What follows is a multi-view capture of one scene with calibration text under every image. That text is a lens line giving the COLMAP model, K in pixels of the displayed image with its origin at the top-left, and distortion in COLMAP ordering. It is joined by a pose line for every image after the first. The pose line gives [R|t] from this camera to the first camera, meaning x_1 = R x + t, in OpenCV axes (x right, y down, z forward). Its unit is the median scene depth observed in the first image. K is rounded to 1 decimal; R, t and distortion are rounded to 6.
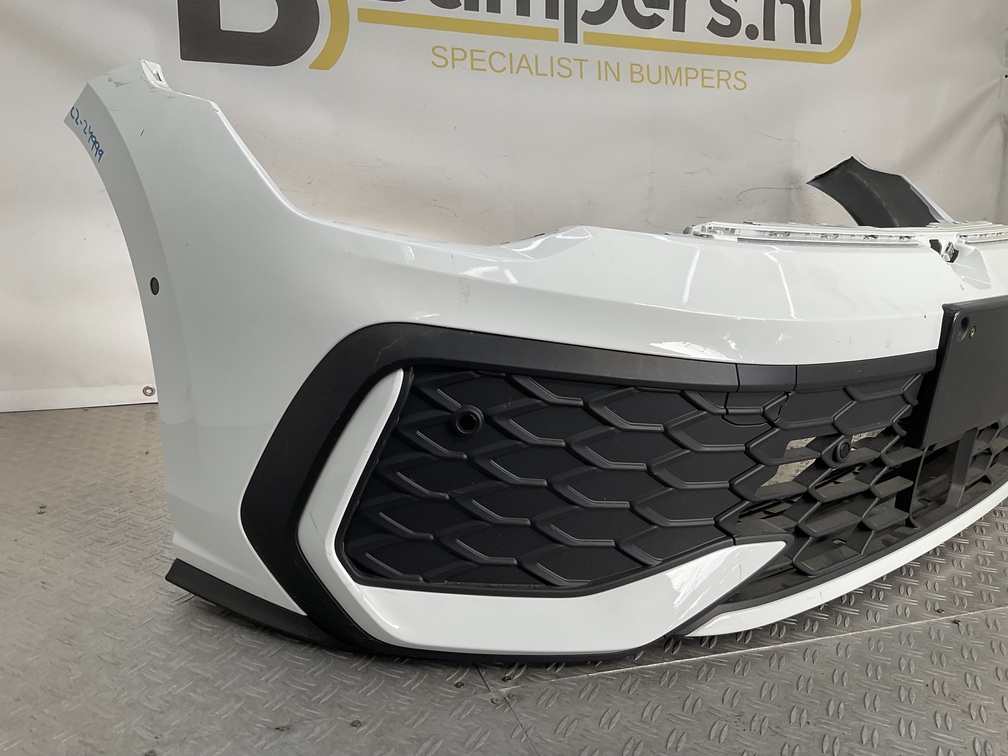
lens RADIAL K [[838.4, 0, 504.9], [0, 838.4, 385.4], [0, 0, 1]] dist [0.058355, -0.112704]
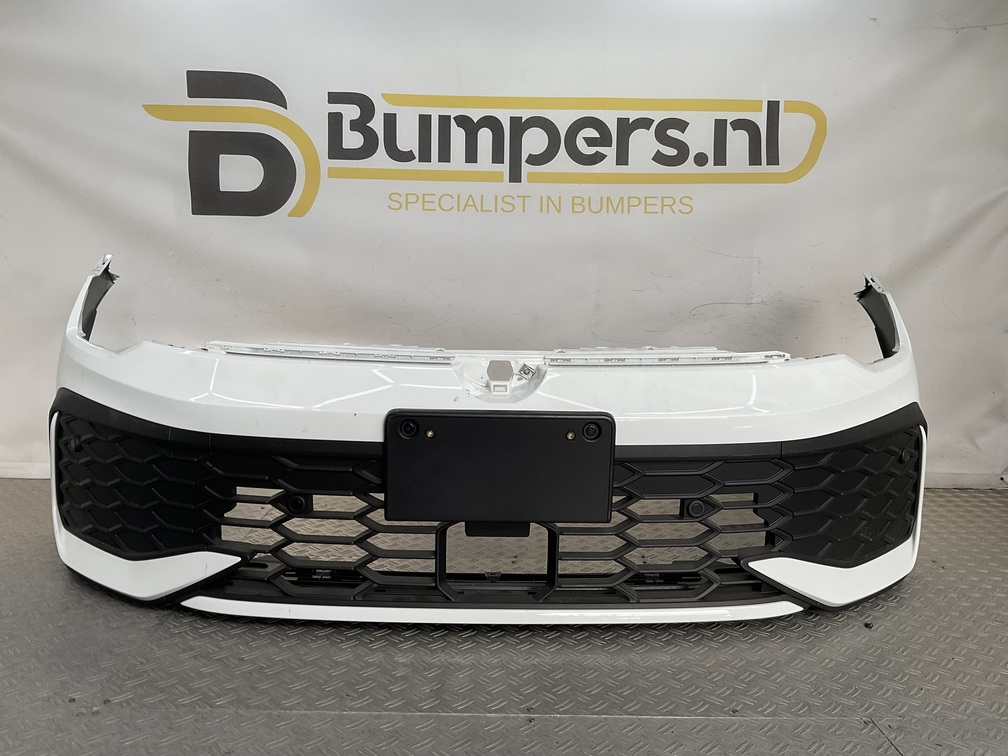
lens RADIAL K [[838.4, 0, 499.6], [0, 838.4, 383.4], [0, 0, 1]] dist [0.058355, -0.112704]
pose [[0.949631, 0.021467, -0.312634, 0.705675], [-0.055810, 0.993287, -0.101320, -0.033567], [0.308360, 0.113665, 0.944455, -0.081014]]
